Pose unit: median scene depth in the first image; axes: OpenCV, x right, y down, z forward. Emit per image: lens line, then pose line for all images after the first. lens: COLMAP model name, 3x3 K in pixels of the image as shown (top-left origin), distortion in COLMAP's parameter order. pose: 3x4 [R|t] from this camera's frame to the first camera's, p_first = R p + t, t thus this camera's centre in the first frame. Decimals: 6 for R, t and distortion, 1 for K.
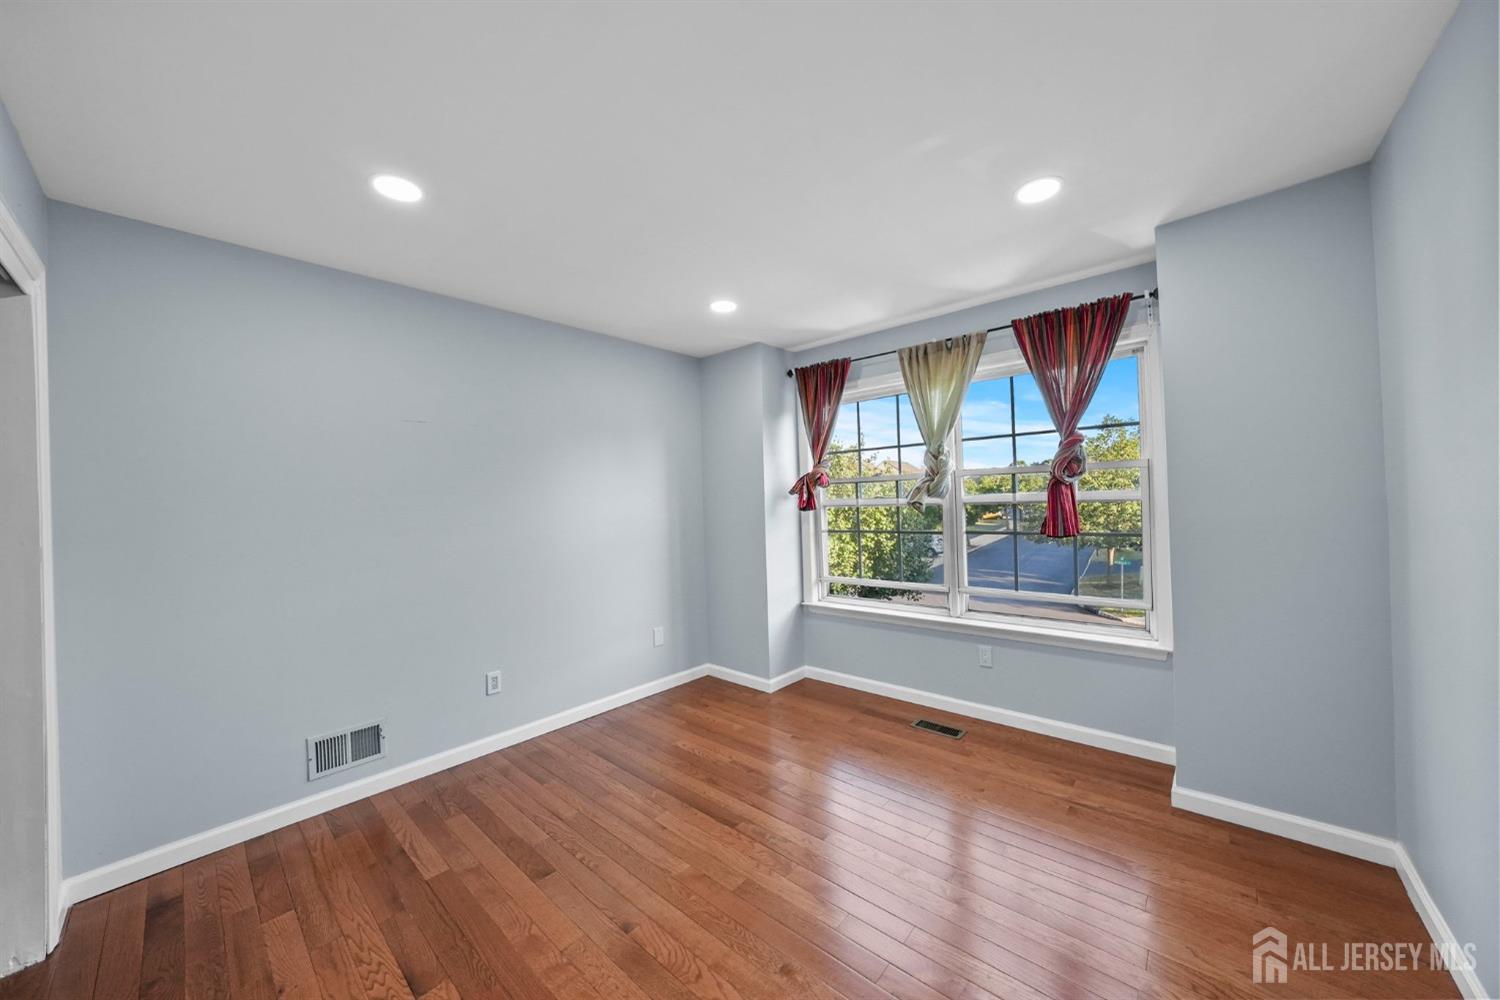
lens RADIAL K [[523.1, 0, 758.1], [0, 523.1, 498.4], [0, 0, 1]] dist [-0.001024, 0.000048]
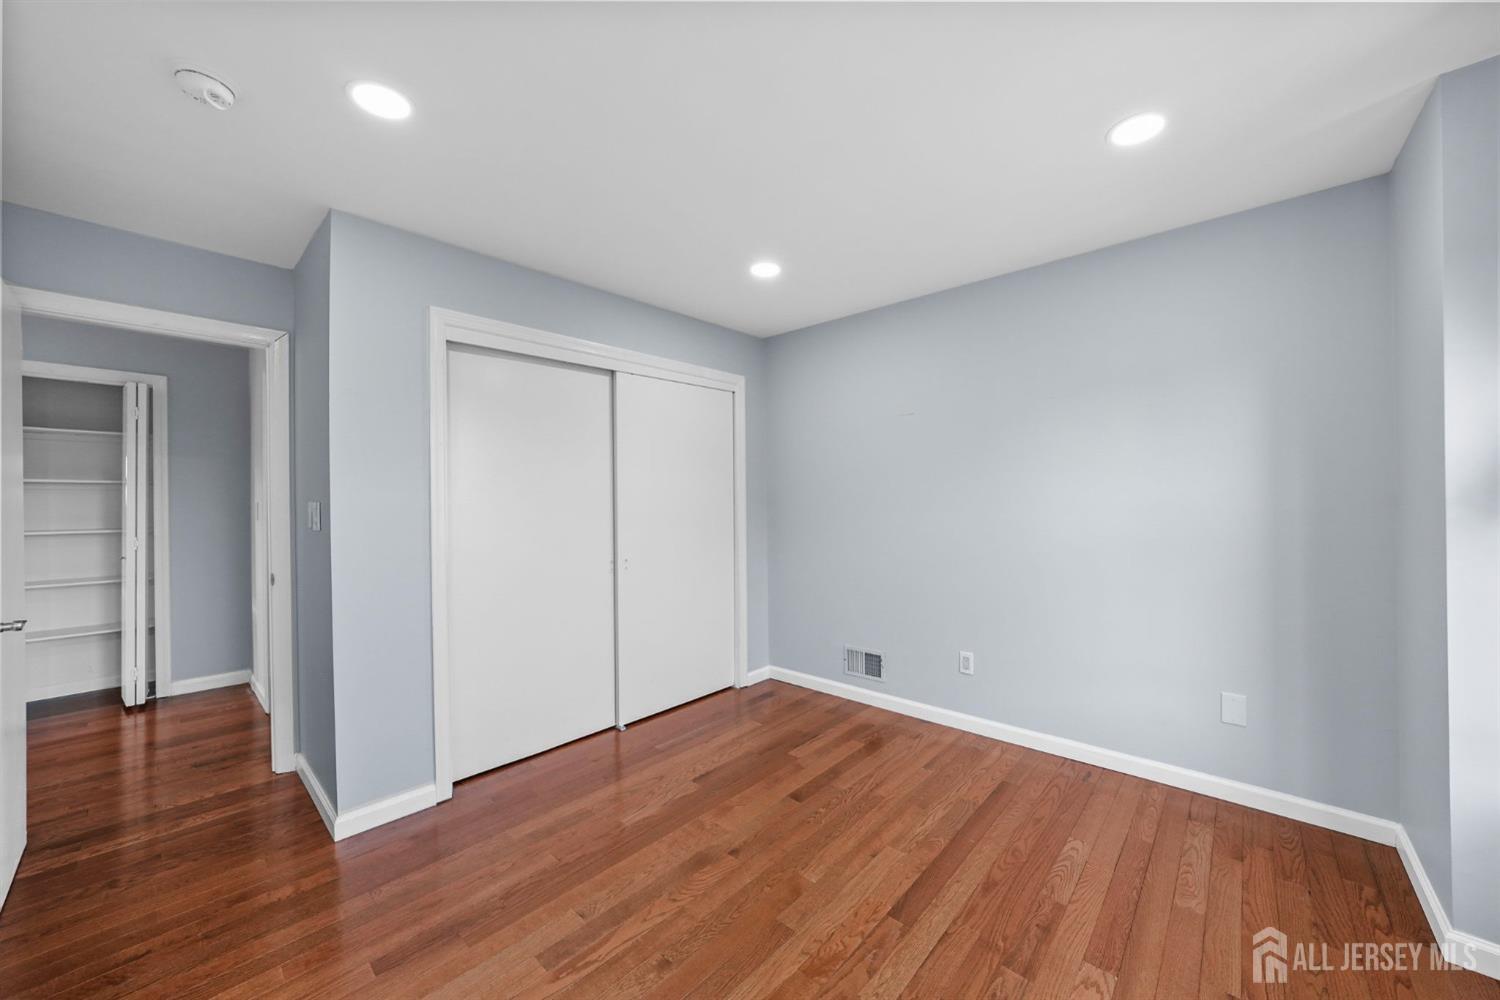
lens RADIAL K [[544.8, 0, 750.0], [0, 544.8, 500.0], [0, 0, 1]] dist [-0.000003, 0.000110]
pose [[-0.003409, 0.028489, -0.999588, 0.637817], [0.021433, 0.999367, 0.028410, 0.002166], [0.999764, -0.021327, -0.004017, 0.717453]]
